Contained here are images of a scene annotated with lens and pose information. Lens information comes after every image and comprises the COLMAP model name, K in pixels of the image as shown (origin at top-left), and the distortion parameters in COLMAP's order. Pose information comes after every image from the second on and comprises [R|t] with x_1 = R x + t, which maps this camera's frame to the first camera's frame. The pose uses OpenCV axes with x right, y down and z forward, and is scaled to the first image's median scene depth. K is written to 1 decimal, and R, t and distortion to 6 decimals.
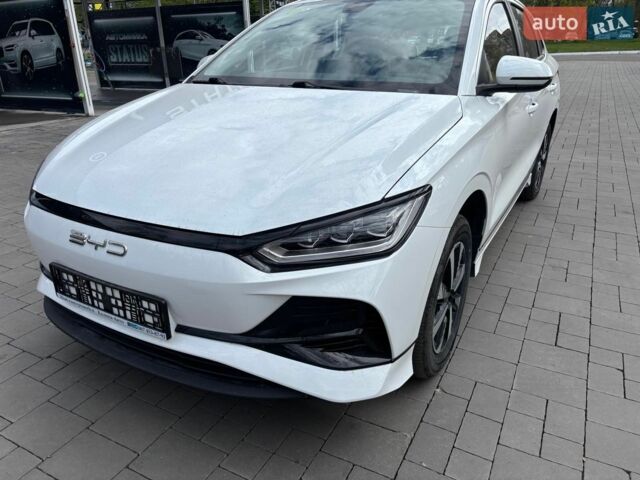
lens RADIAL K [[481.6, 0, 320.0], [0, 481.6, 240.0], [0, 0, 1]] dist [0.061380, -0.070198]
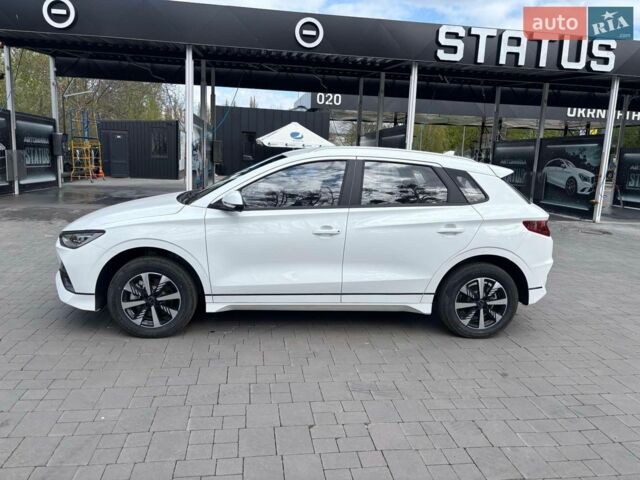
lens RADIAL K [[481.6, 0, 320.0], [0, 481.6, 240.0], [0, 0, 1]] dist [0.061380, -0.070198]
pose [[0.581126, 0.179216, -0.793835, 1.004324], [-0.350987, 0.935260, -0.045795, -0.119699], [0.734235, 0.305238, 0.606406, 0.112142]]
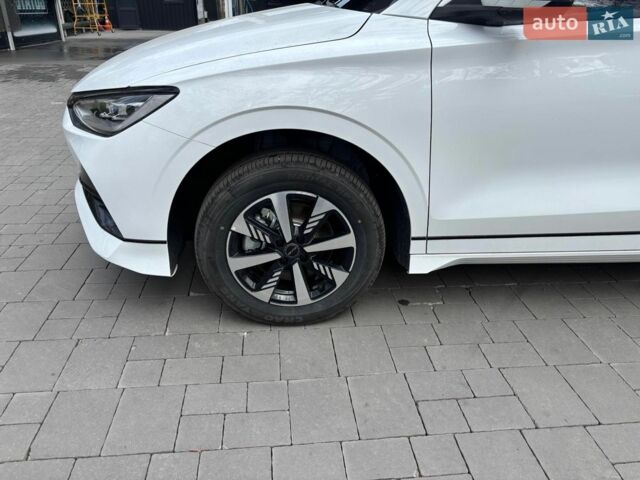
lens RADIAL K [[481.6, 0, 320.0], [0, 481.6, 240.0], [0, 0, 1]] dist [0.061380, -0.070198]
pose [[0.554629, 0.384788, -0.737784, 0.427294], [-0.333131, 0.915178, 0.226876, -0.052766], [0.762503, 0.119947, 0.635769, 0.226090]]
